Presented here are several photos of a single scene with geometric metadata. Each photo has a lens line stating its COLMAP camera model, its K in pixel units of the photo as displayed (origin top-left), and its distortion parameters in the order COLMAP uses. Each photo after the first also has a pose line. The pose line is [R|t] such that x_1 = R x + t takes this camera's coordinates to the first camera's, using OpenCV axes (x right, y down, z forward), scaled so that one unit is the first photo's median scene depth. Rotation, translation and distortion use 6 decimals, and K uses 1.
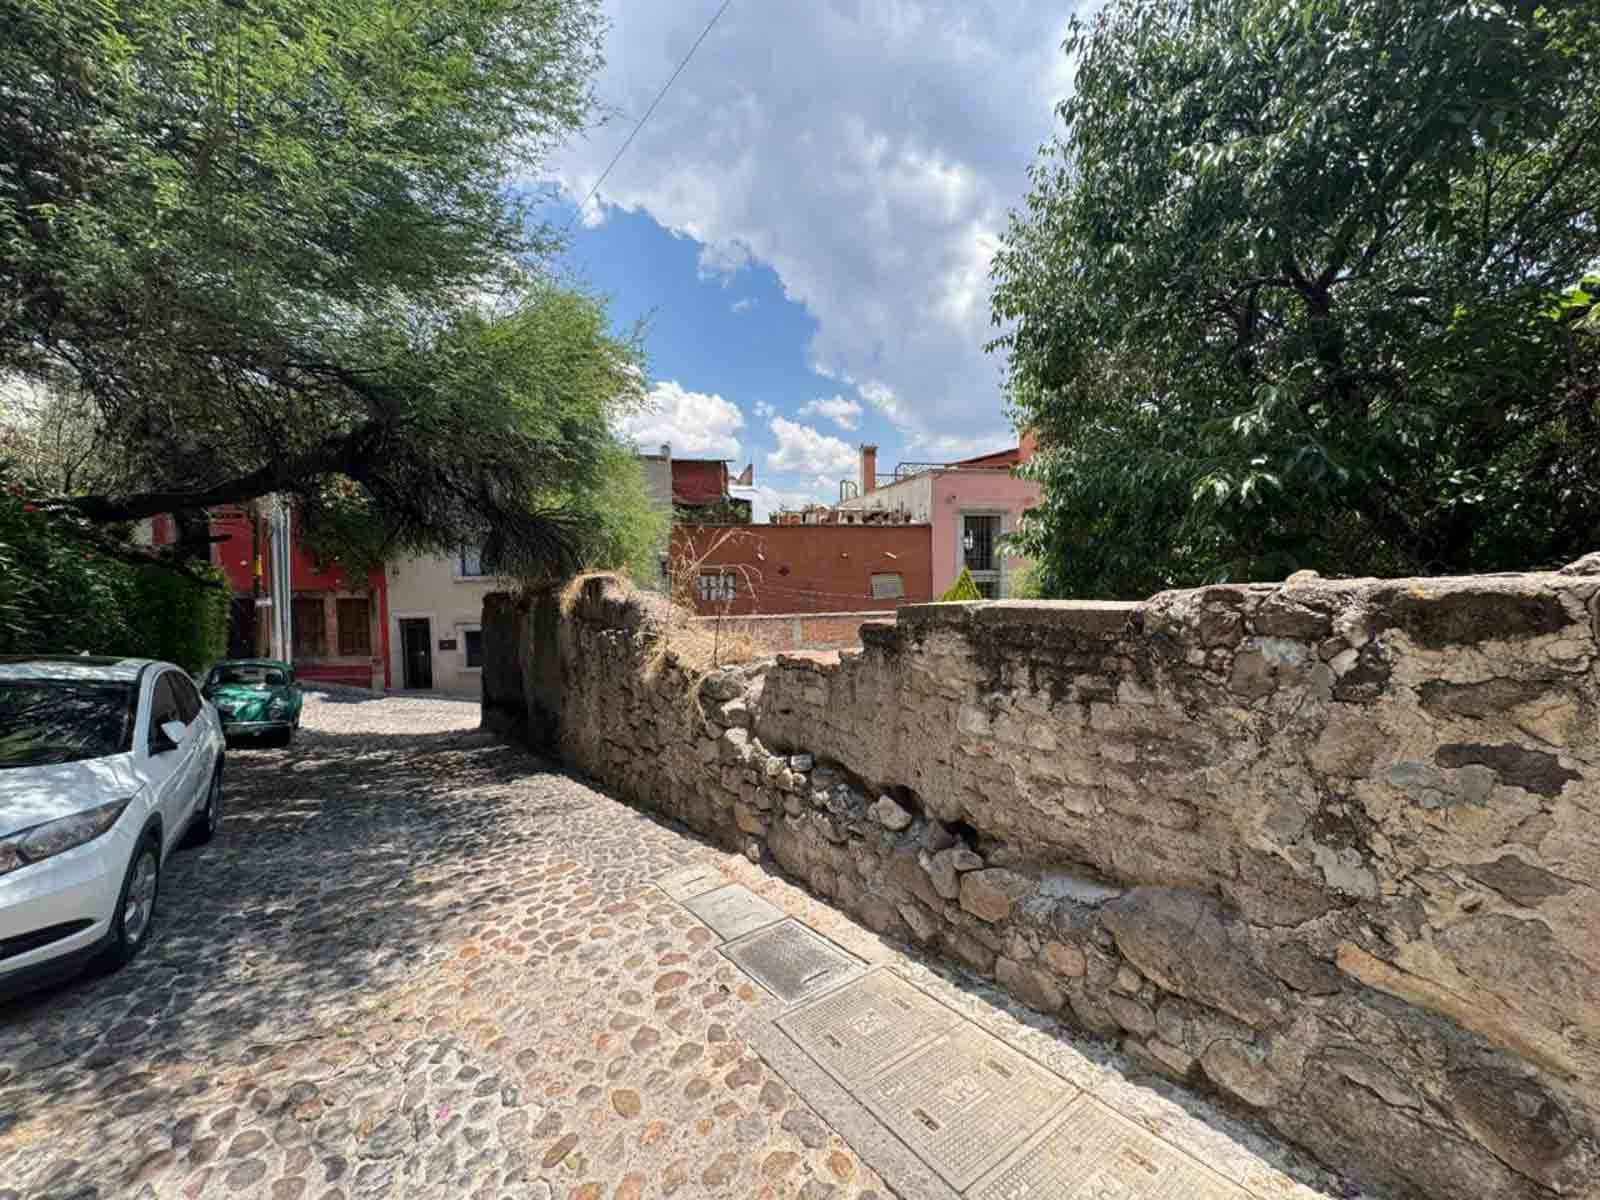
lens RADIAL K [[698.6, 0, 800.0], [0, 698.6, 600.0], [0, 0, 1]] dist [0.045781, 0.000044]
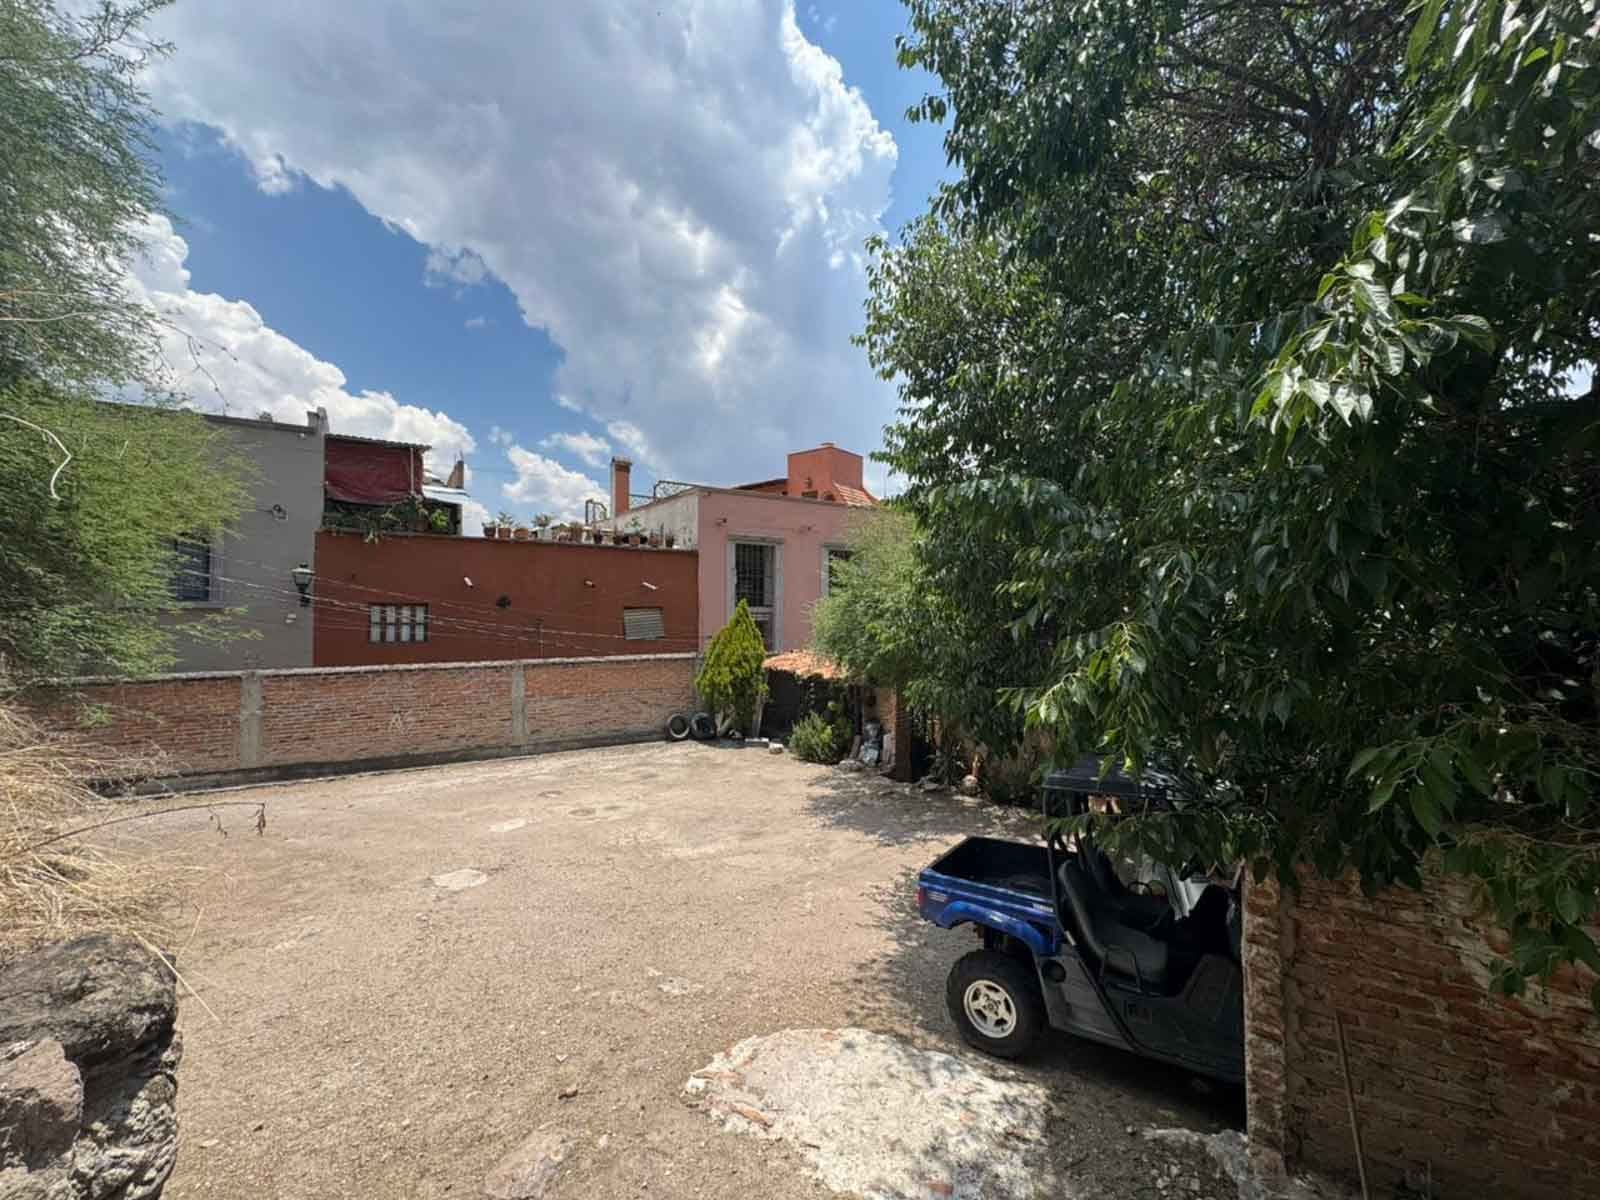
lens RADIAL K [[698.6, 0, 800.0], [0, 698.6, 600.0], [0, 0, 1]] dist [0.045781, 0.000044]
pose [[0.937369, 0.022500, 0.347610, 0.008739], [-0.000842, 0.998055, -0.062331, 0.002002], [-0.348337, 0.058135, 0.935565, 0.132243]]
